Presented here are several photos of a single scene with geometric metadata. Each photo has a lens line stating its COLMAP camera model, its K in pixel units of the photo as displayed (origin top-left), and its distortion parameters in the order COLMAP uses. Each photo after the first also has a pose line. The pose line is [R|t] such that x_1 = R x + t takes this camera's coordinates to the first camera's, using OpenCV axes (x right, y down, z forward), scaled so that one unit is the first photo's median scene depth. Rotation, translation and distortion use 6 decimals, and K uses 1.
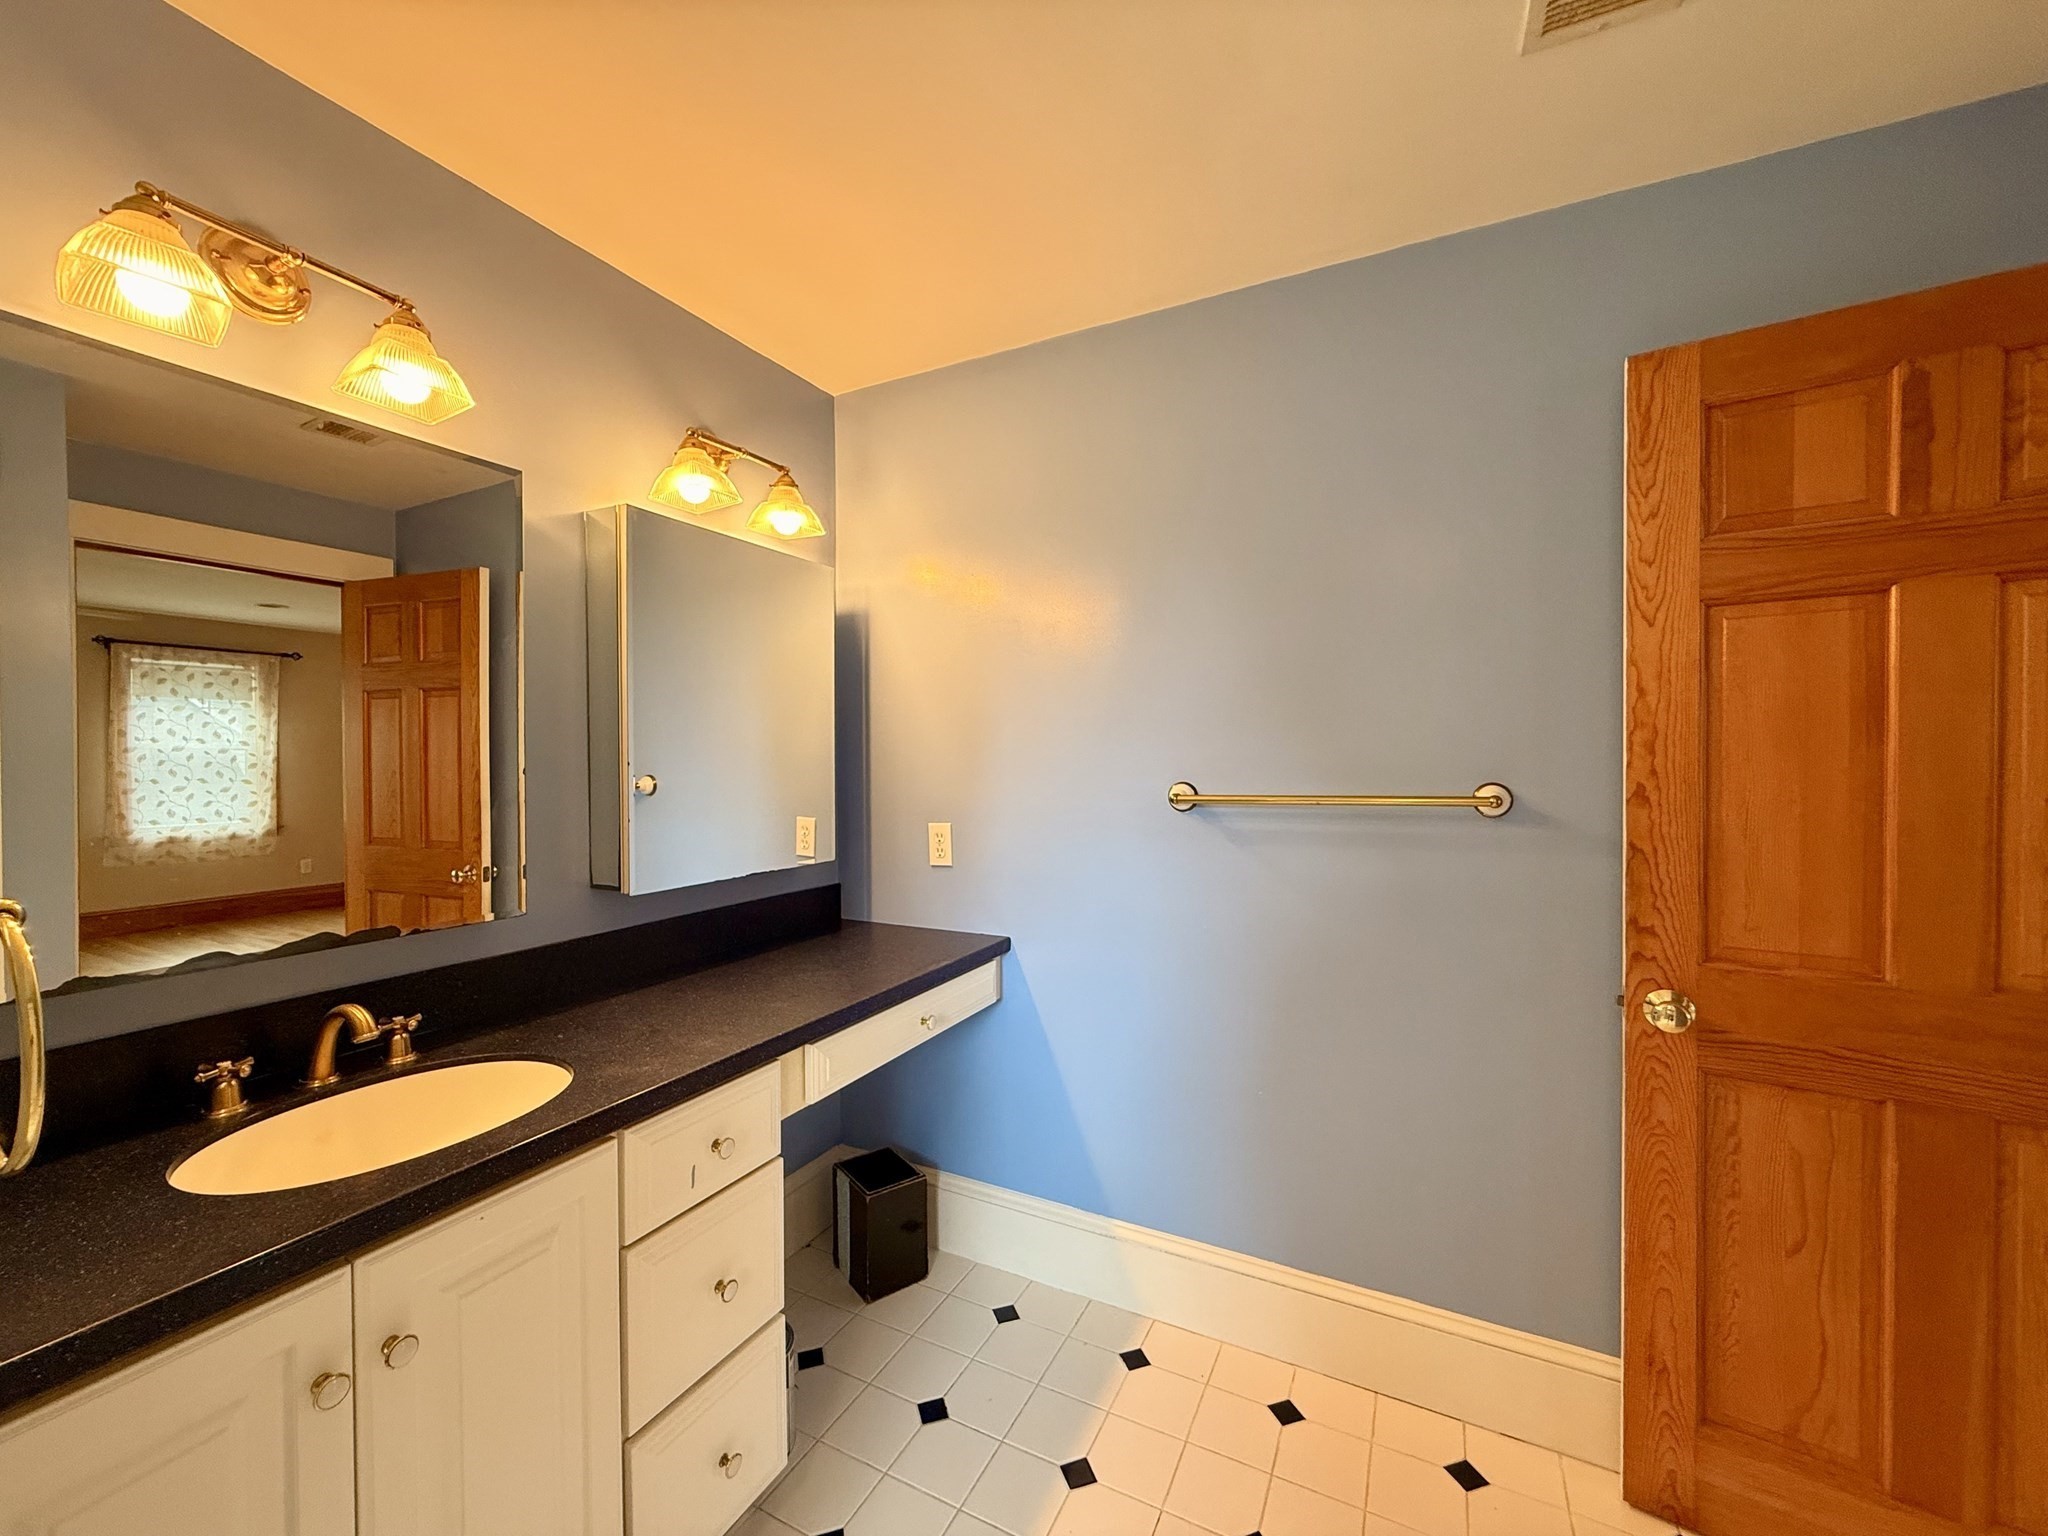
lens RADIAL K [[824.2, 0, 1024.0], [0, 824.2, 768.0], [0, 0, 1]] dist [-0.000660, -0.000103]
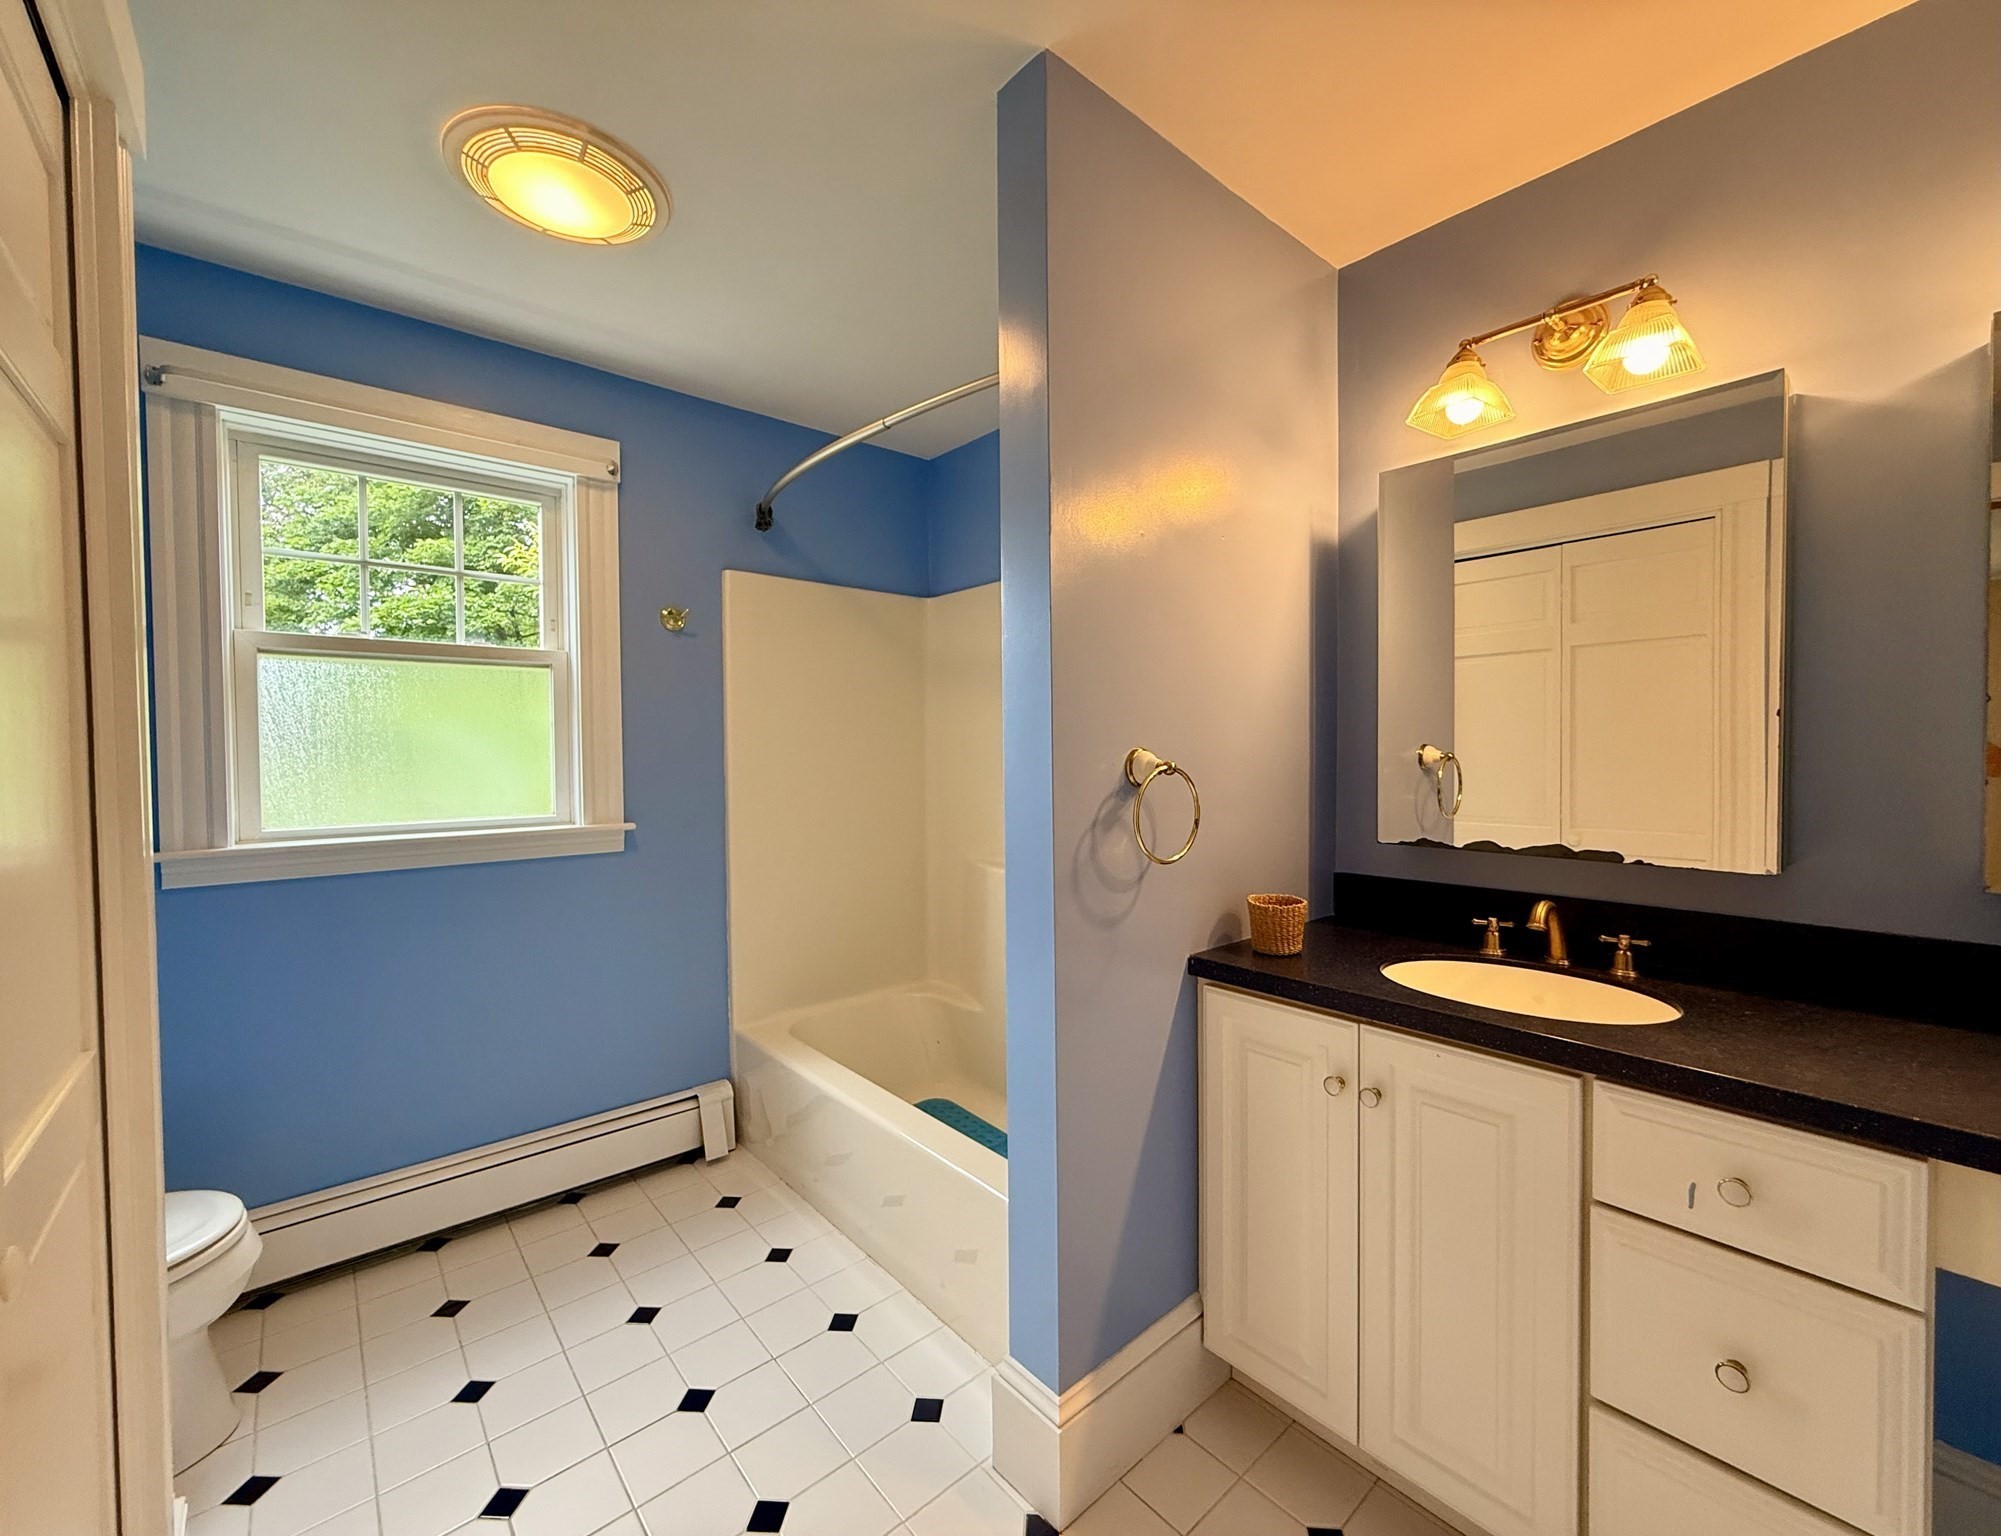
lens RADIAL K [[808.5, 0, 1000.5], [0, 808.5, 768.0], [0, 0, 1]] dist [-0.000619, -0.000080]
pose [[-0.375558, 0.028658, -0.926356, 0.564831], [-0.004581, 0.999452, 0.032776, 0.042210], [0.926788, 0.016553, -0.375221, 0.620596]]
